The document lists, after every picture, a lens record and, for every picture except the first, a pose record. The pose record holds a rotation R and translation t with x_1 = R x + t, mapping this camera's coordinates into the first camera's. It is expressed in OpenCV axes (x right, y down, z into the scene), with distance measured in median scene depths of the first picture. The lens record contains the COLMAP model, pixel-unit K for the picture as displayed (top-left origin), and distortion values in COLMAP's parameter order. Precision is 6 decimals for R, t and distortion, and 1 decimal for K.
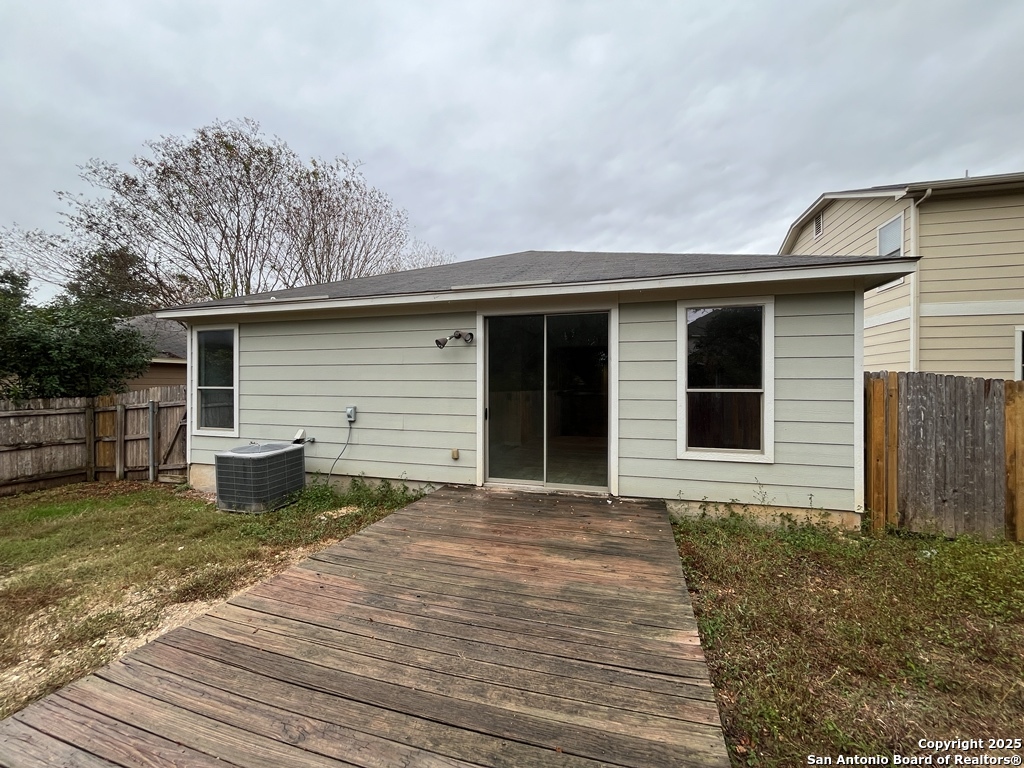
lens RADIAL K [[415.2, 0, 511.6], [0, 415.2, 382.4], [0, 0, 1]] dist [-0.002199, -0.000344]
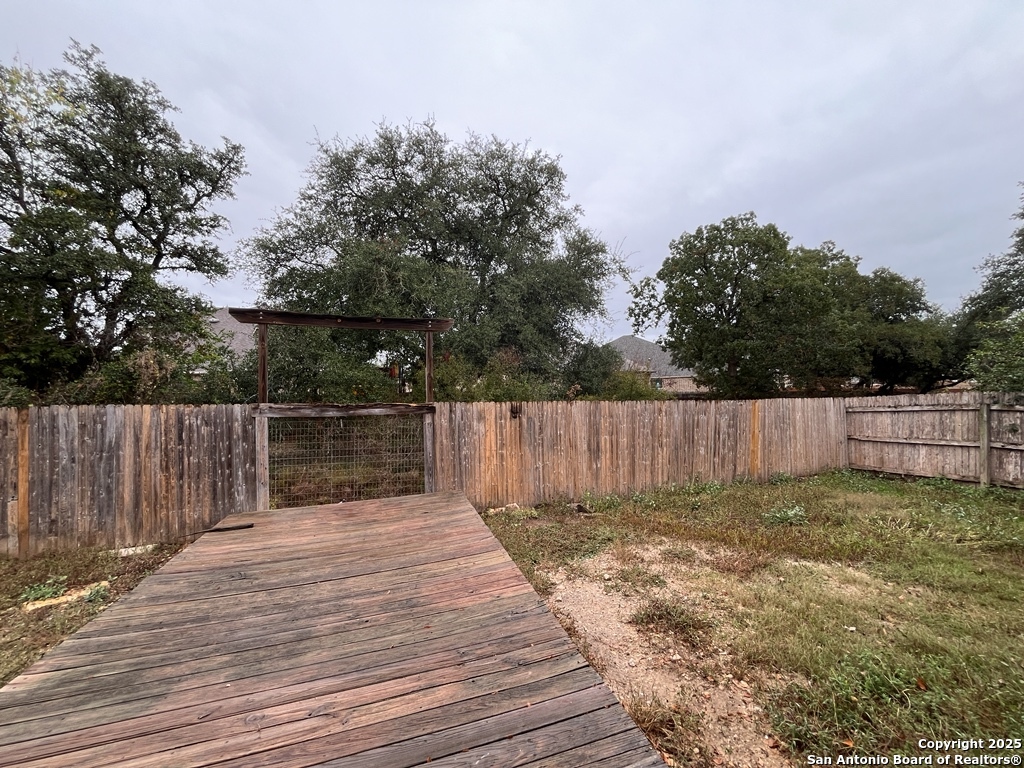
lens RADIAL K [[415.2, 0, 514.6], [0, 415.2, 387.6], [0, 0, 1]] dist [-0.002199, -0.000344]
pose [[-0.826943, 0.022653, -0.561830, 0.013681], [0.028769, 0.999584, -0.002041, -0.002533], [0.561550, -0.017851, -0.827250, 1.620864]]
